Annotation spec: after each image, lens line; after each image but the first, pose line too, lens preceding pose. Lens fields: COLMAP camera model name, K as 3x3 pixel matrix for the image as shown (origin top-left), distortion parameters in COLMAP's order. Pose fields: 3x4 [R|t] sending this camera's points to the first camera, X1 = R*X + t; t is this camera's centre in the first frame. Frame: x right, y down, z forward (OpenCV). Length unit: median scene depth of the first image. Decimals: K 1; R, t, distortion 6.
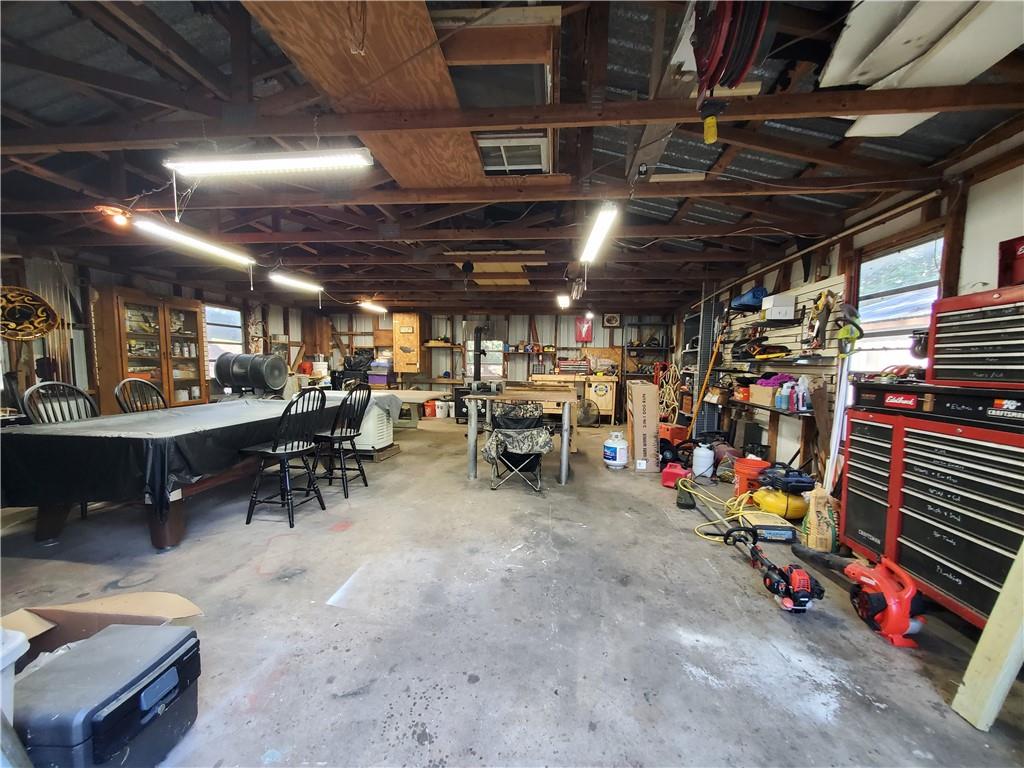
lens RADIAL K [[415.1, 0, 511.6], [0, 415.1, 404.4], [0, 0, 1]] dist [-0.000425, -0.000359]
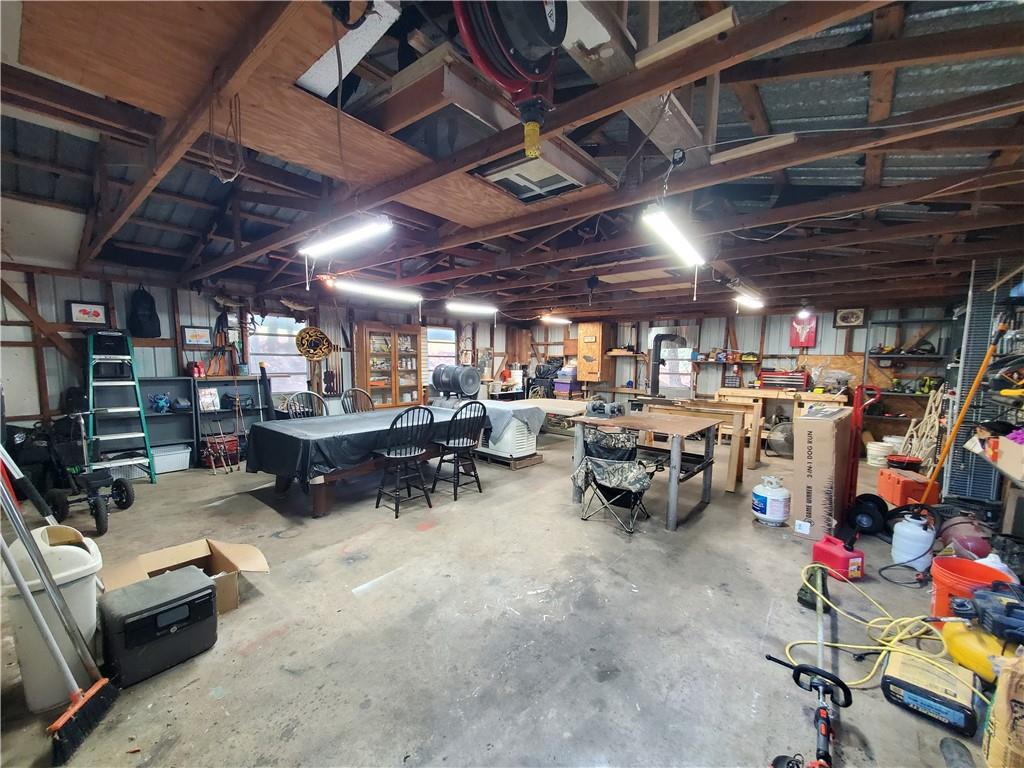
lens RADIAL K [[412.7, 0, 513.1], [0, 412.7, 400.0], [0, 0, 1]] dist [0.001956, 0.000127]
pose [[0.829756, 0.050951, -0.555796, 0.226526], [-0.054111, 0.998477, 0.010749, -0.046489], [0.555497, 0.021156, 0.831249, 0.088356]]
